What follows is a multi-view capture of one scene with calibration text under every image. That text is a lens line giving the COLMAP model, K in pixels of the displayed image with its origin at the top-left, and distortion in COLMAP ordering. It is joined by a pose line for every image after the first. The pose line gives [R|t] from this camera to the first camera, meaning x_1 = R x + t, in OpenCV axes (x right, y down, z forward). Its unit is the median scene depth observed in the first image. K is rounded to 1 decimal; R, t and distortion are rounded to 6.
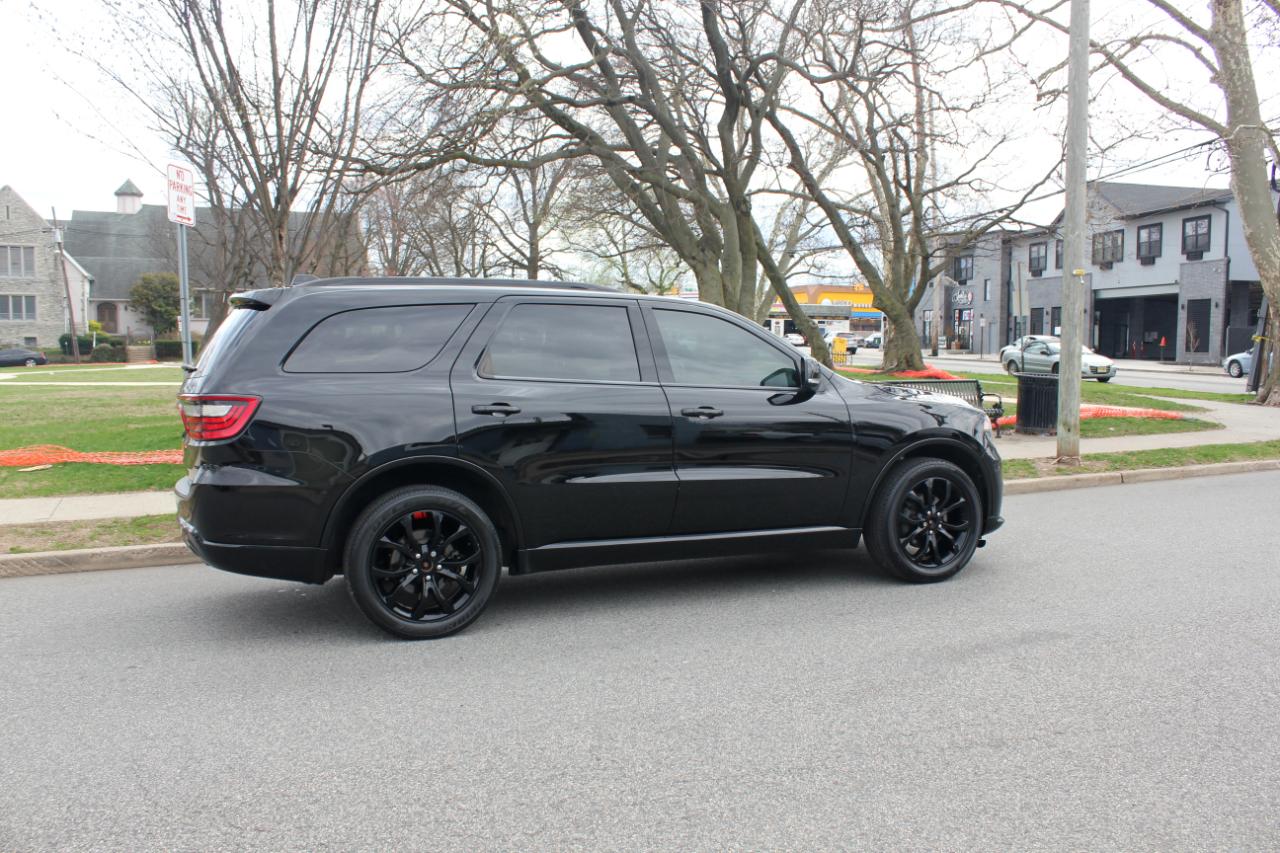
lens RADIAL K [[1122.4, 0, 635.2], [0, 1122.4, 428.4], [0, 0, 1]] dist [-0.163647, 0.120657]
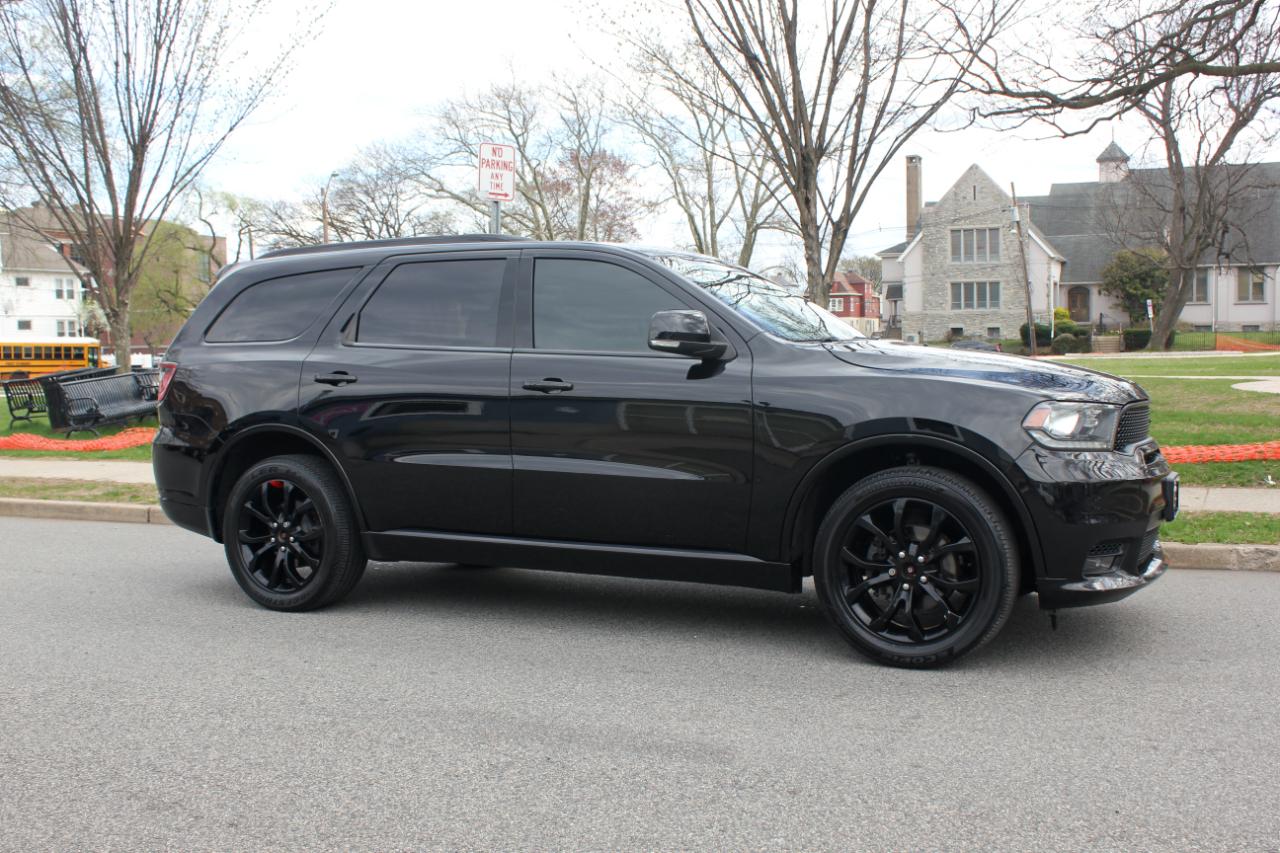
lens RADIAL K [[1334.9, 0, 642.9], [0, 1334.9, 426.2], [0, 0, 1]] dist [-0.136129, 0.158177]
pose [[0.630665, 0.031509, -0.775416, 0.359128], [-0.038908, 0.999203, 0.008959, 0.001371], [0.775080, 0.024520, 0.631388, 0.198581]]
